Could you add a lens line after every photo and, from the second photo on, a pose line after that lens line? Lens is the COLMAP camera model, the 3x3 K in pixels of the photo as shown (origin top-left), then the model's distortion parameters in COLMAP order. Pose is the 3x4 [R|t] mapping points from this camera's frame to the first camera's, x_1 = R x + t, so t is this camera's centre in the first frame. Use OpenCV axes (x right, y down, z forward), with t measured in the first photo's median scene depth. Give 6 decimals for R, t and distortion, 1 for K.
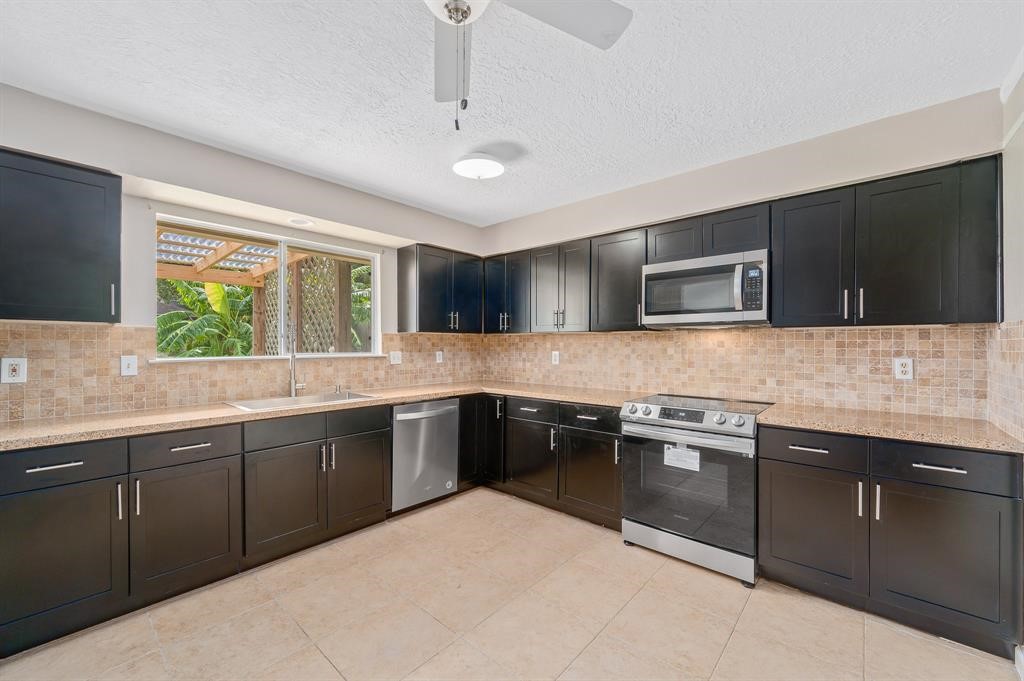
lens RADIAL K [[406.7, 0, 513.1], [0, 406.7, 342.3], [0, 0, 1]] dist [-0.002487, -0.000292]
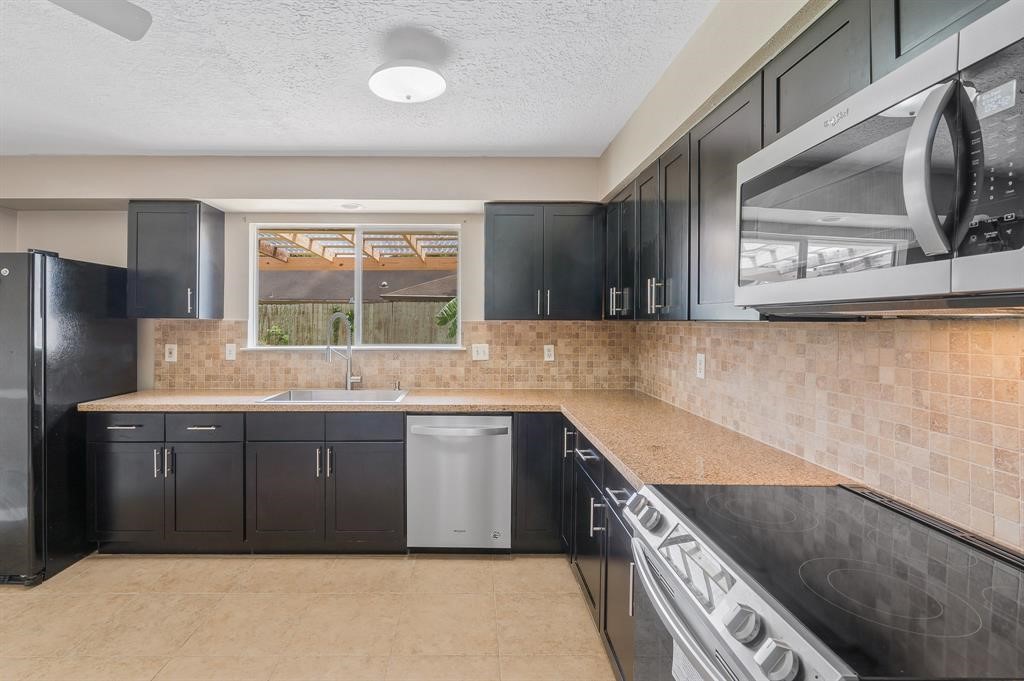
lens RADIAL K [[477.4, 0, 477.2], [0, 477.4, 318.5], [0, 0, 1]] dist [0.000338, -0.000109]
pose [[0.663170, -0.002902, -0.748463, 0.449681], [0.001802, 0.999996, -0.002281, -0.027967], [0.748467, 0.000163, 0.663172, 0.427687]]
